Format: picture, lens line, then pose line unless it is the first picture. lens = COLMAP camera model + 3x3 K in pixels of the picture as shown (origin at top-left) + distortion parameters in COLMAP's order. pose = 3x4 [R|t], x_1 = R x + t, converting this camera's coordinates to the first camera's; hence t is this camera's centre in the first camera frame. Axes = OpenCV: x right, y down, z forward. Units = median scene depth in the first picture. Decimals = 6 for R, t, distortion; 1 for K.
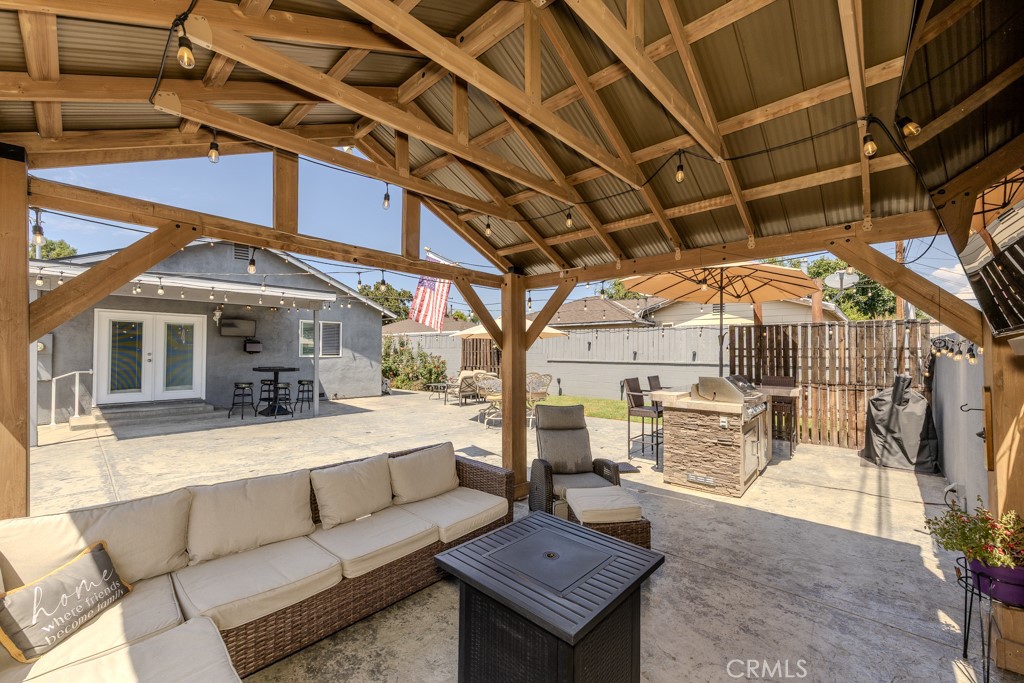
lens RADIAL K [[392.8, 0, 516.6], [0, 392.8, 343.3], [0, 0, 1]] dist [0.008003, -0.000332]
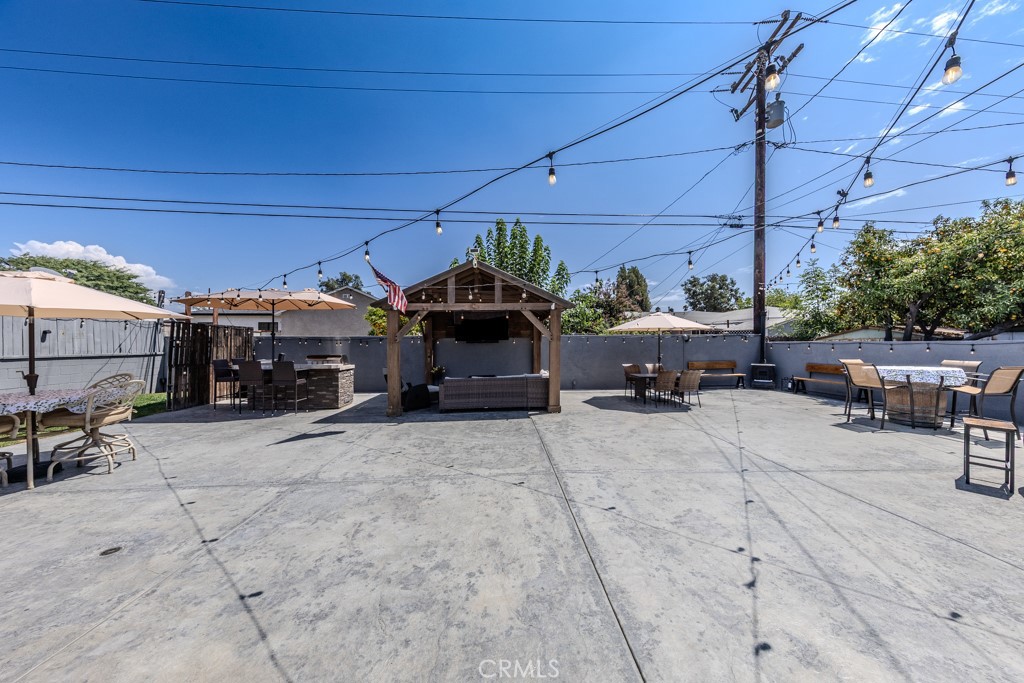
lens RADIAL K [[321.5, 0, 516.8], [0, 321.5, 342.5], [0, 0, 1]] dist [0.008622, -0.000633]
pose [[-0.714769, 0.003579, 0.699352, -0.780142], [-0.012380, 0.999765, -0.017769, 0.021673], [-0.699251, -0.021359, -0.714557, 0.818894]]
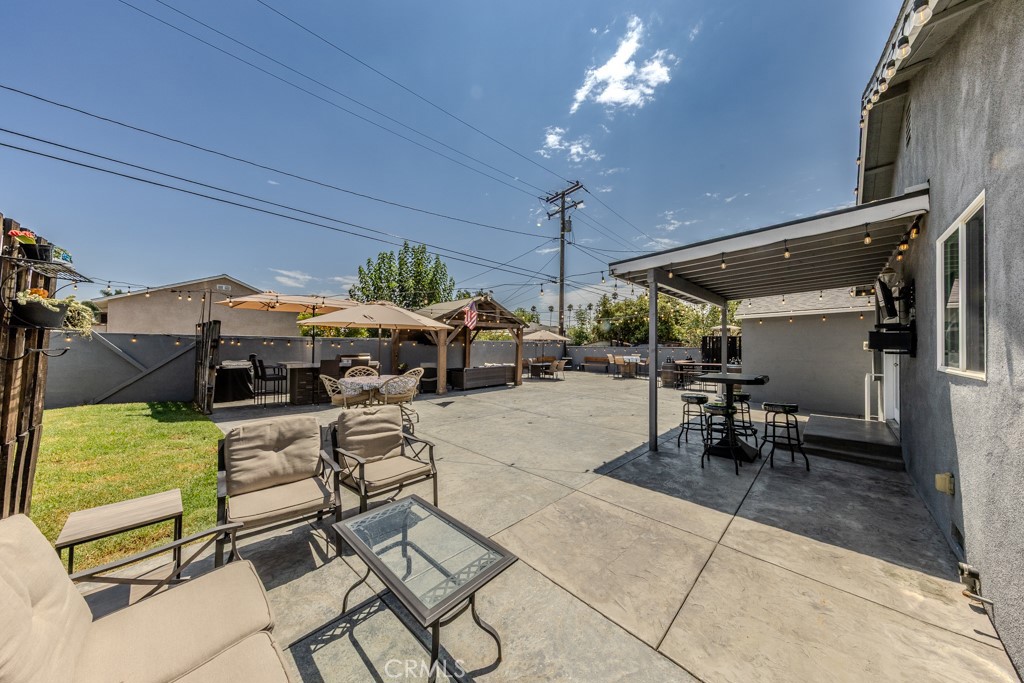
lens RADIAL K [[321.5, 0, 518.0], [0, 321.5, 343.9], [0, 0, 1]] dist [0.008622, -0.000633]
pose [[-0.999045, -0.011429, 0.042181, -0.340141], [-0.012519, 0.999592, -0.025663, 0.032823], [-0.041871, -0.026166, -0.998780, 1.631290]]
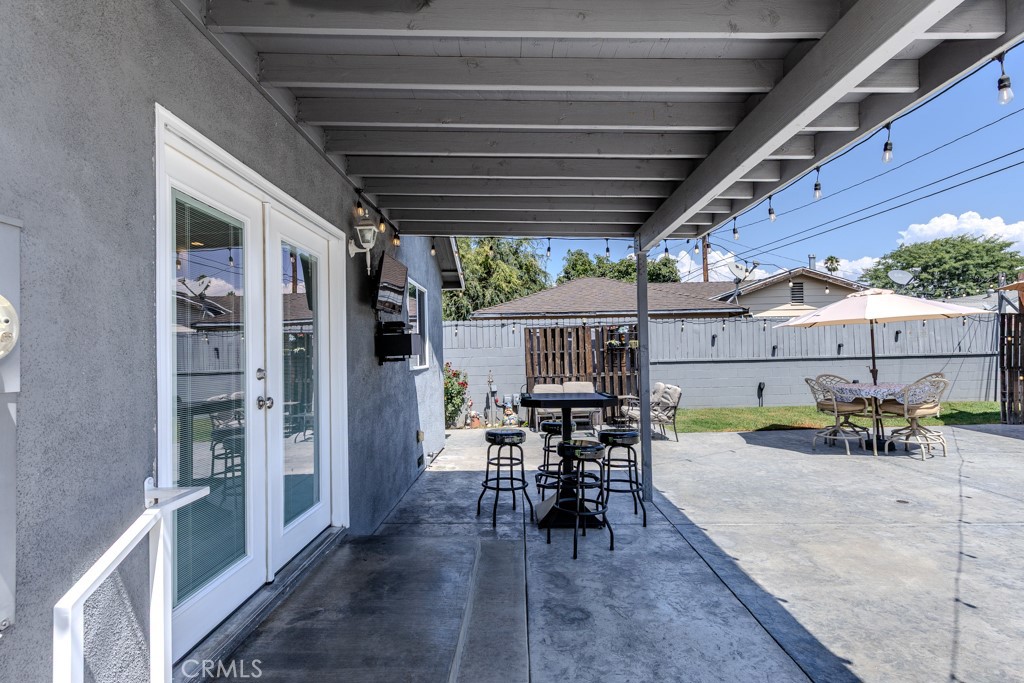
lens RADIAL K [[511.5, 0, 508.4], [0, 511.5, 341.1], [0, 0, 1]] dist [0.006395, -0.000011]
pose [[0.752412, -0.005939, 0.658666, -1.054852], [0.015298, 0.999847, -0.008460, 0.014568], [-0.658515, 0.016441, 0.752388, 0.712078]]
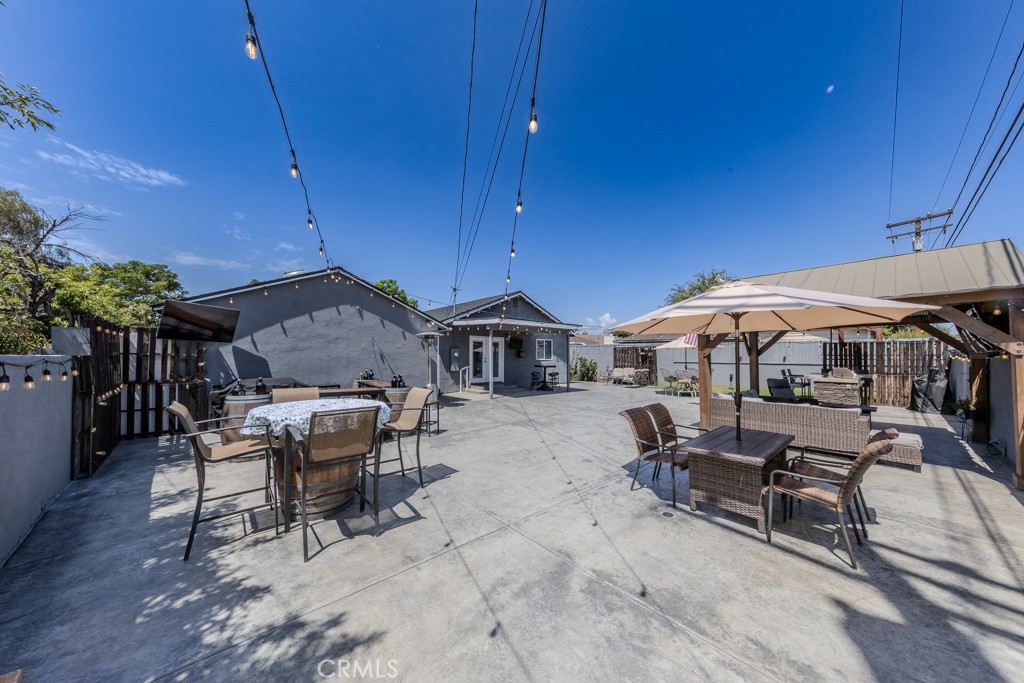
lens RADIAL K [[321.5, 0, 516.0], [0, 321.5, 349.8], [0, 0, 1]] dist [0.008622, -0.000633]
pose [[0.993828, -0.003592, -0.110876, -0.624516], [0.003602, 0.999994, -0.000109, -0.013964], [0.110875, -0.000291, 0.993834, -0.579992]]
